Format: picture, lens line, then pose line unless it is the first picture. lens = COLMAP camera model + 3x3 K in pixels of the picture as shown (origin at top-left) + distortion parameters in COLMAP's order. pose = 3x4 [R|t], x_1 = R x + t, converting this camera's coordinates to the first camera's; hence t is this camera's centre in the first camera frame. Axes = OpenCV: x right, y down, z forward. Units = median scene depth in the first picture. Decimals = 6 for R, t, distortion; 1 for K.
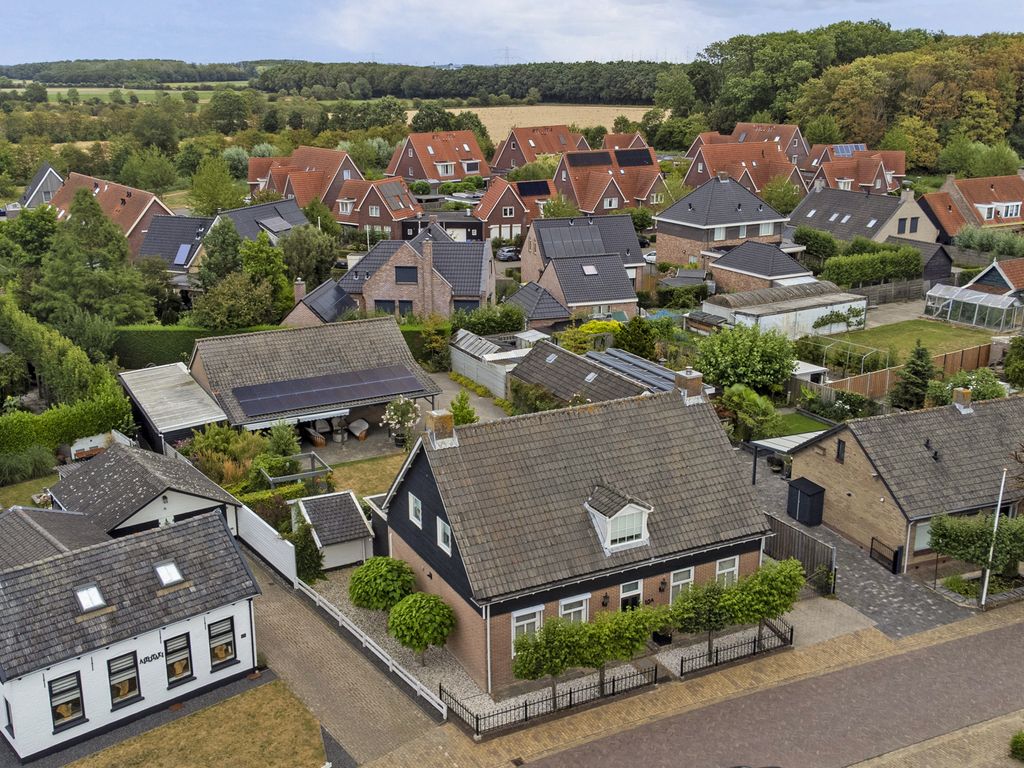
lens RADIAL K [[1066.5, 0, 512.0], [0, 1066.5, 384.0], [0, 0, 1]] dist [0.085239, -0.225812]
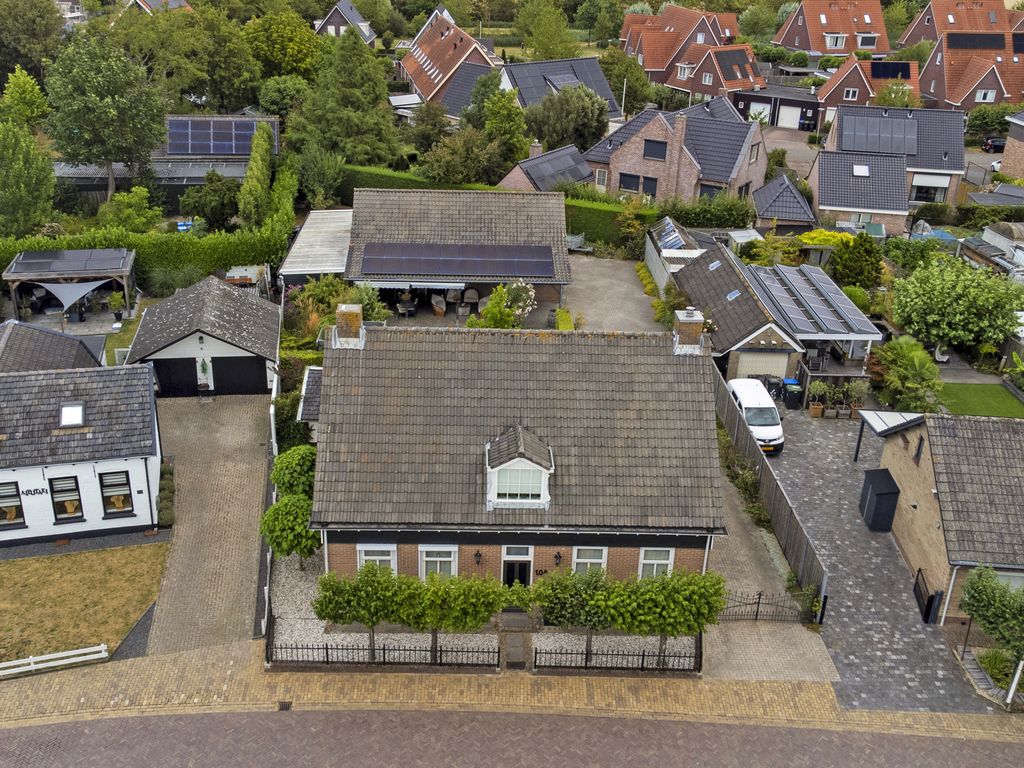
lens RADIAL K [[1009.3, 0, 512.0], [0, 1009.3, 384.0], [0, 0, 1]] dist [0.032610, -0.011559]
pose [[0.902205, 0.212349, -0.375413, 0.363508], [-0.158944, 0.972837, 0.168298, -0.070558], [0.400953, -0.092169, 0.911450, 0.266831]]
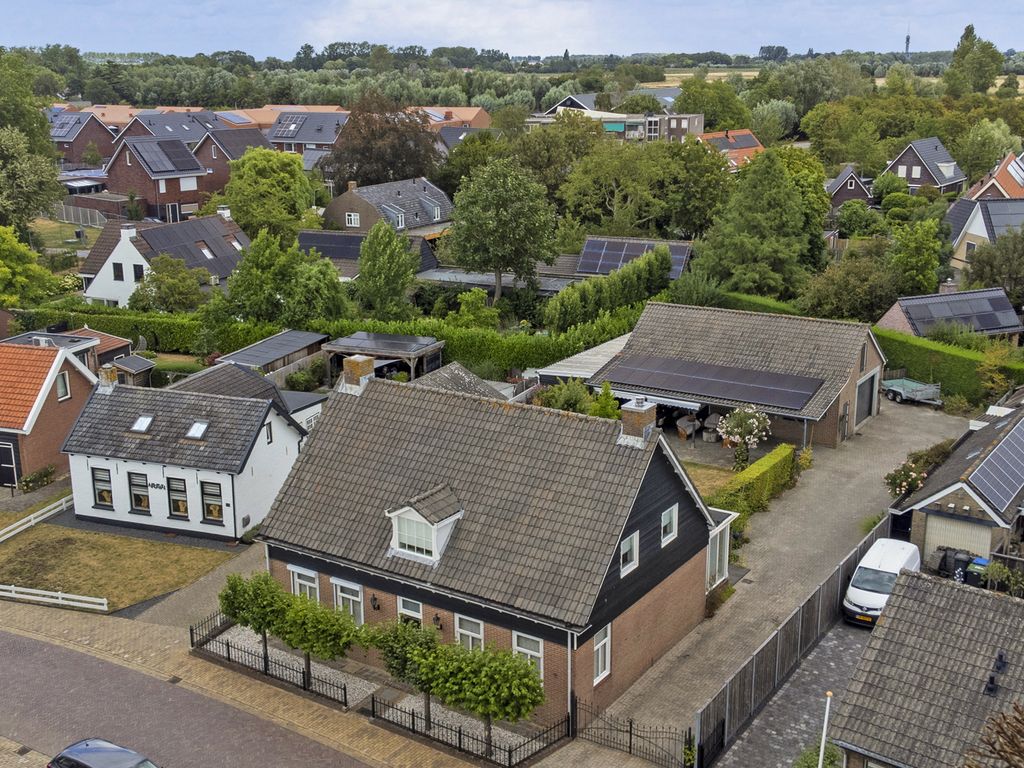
lens RADIAL K [[1184.7, 0, 512.0], [0, 1184.7, 384.0], [0, 0, 1]] dist [0.039440, -0.016203]
pose [[0.493385, 0.231860, -0.838339, 0.862091], [-0.241596, 0.962423, 0.123993, -0.111529], [0.835585, 0.141363, 0.530861, 0.517785]]
